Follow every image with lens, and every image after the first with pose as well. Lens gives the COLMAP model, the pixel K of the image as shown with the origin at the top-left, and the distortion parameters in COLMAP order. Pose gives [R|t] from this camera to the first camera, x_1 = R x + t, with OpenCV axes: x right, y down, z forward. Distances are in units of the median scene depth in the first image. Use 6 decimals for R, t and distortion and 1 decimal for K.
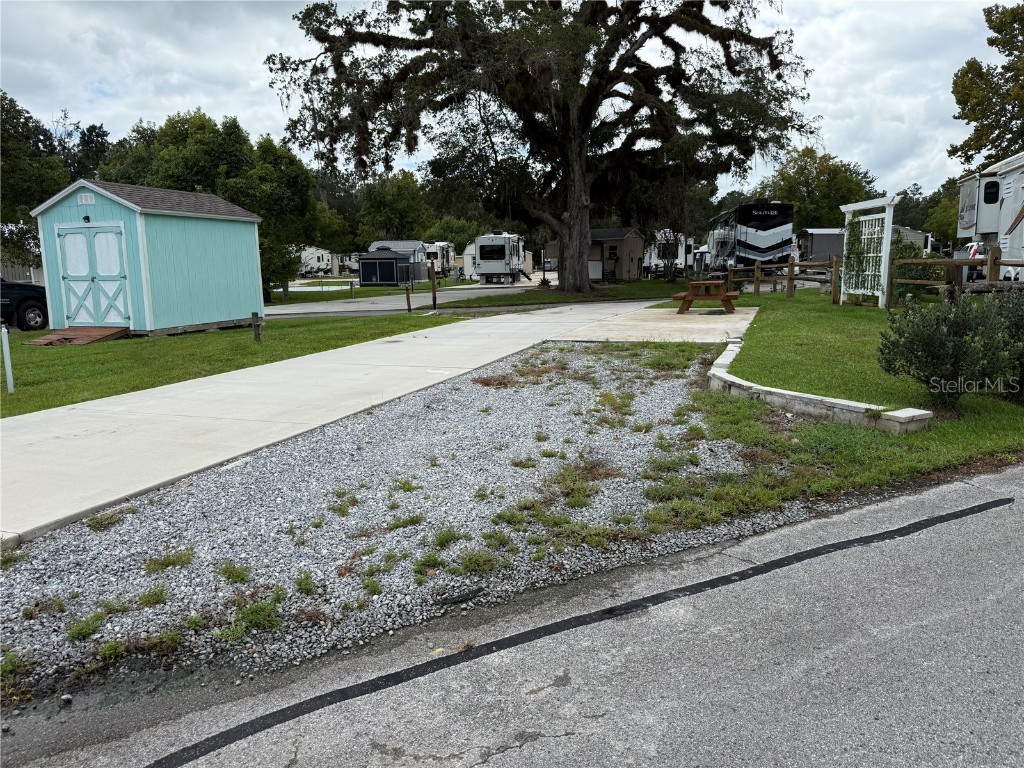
lens RADIAL K [[711.9, 0, 518.7], [0, 711.9, 390.6], [0, 0, 1]] dist [0.053764, -0.055667]
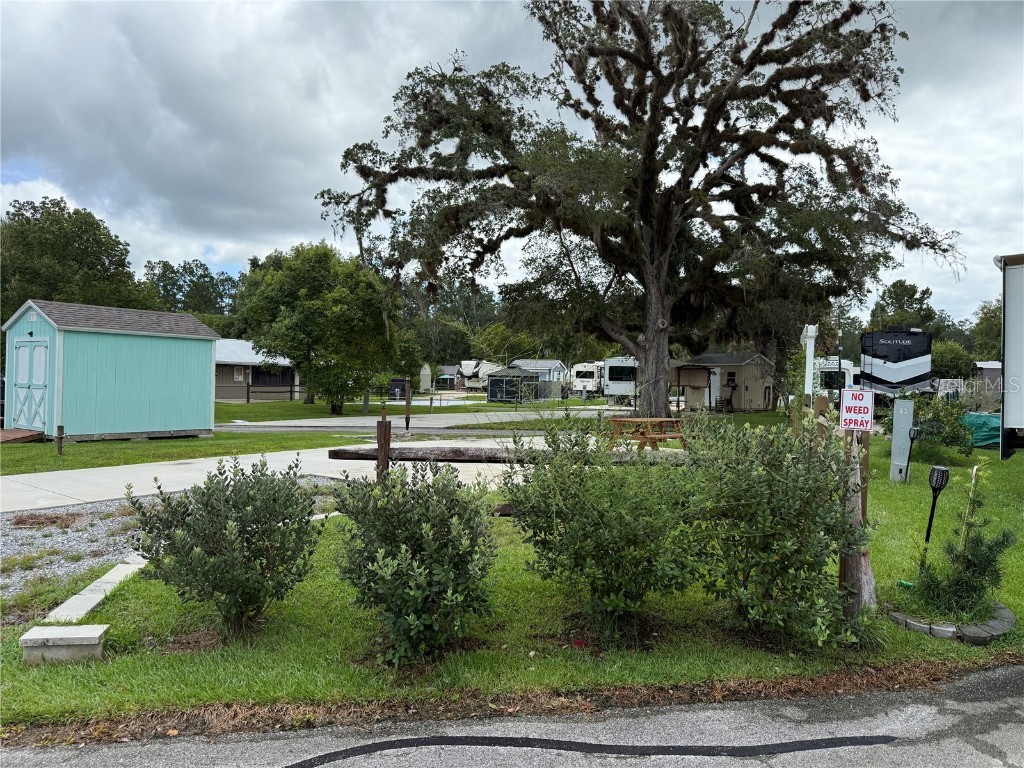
lens RADIAL K [[704.7, 0, 510.8], [0, 704.7, 398.1], [0, 0, 1]] dist [0.040656, -0.056560]
pose [[0.947669, 0.045697, -0.315967, 0.241920], [-0.093353, 0.986111, -0.137373, -0.030519], [0.305301, 0.159680, 0.938772, 0.110285]]
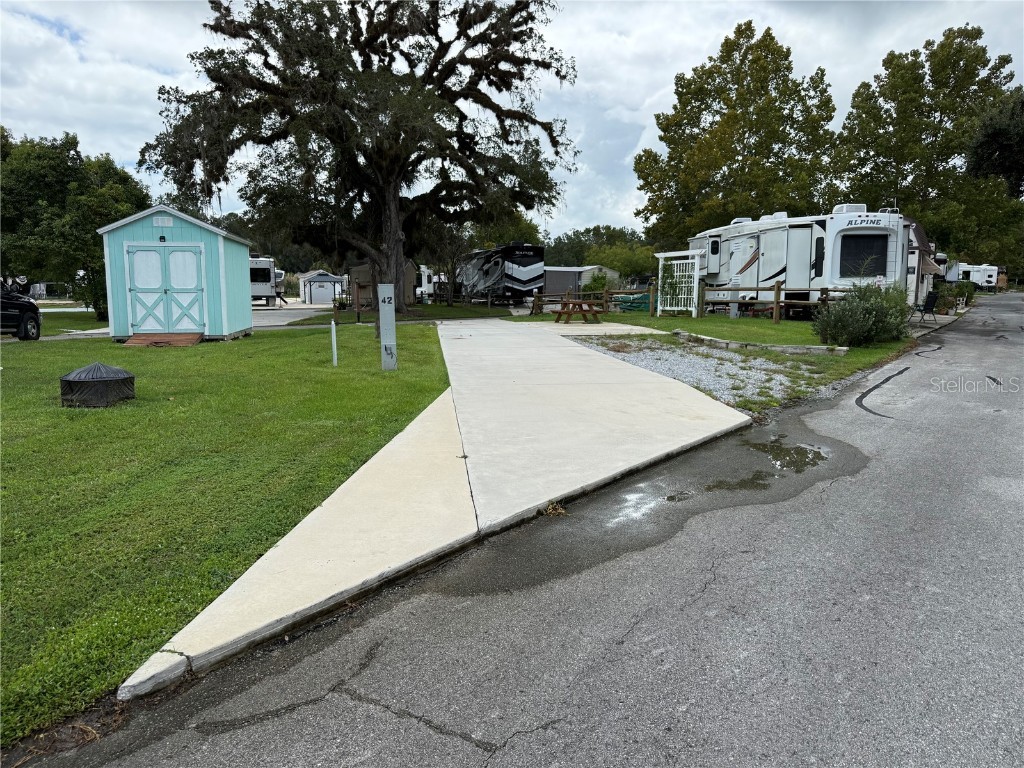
lens RADIAL K [[711.9, 0, 518.7], [0, 711.9, 390.6], [0, 0, 1]] dist [0.053764, -0.055667]
pose [[0.891888, -0.045441, 0.449969, -0.326419], [0.063561, 0.997659, -0.025234, 0.035657], [-0.447768, 0.051106, 0.892688, -0.138784]]
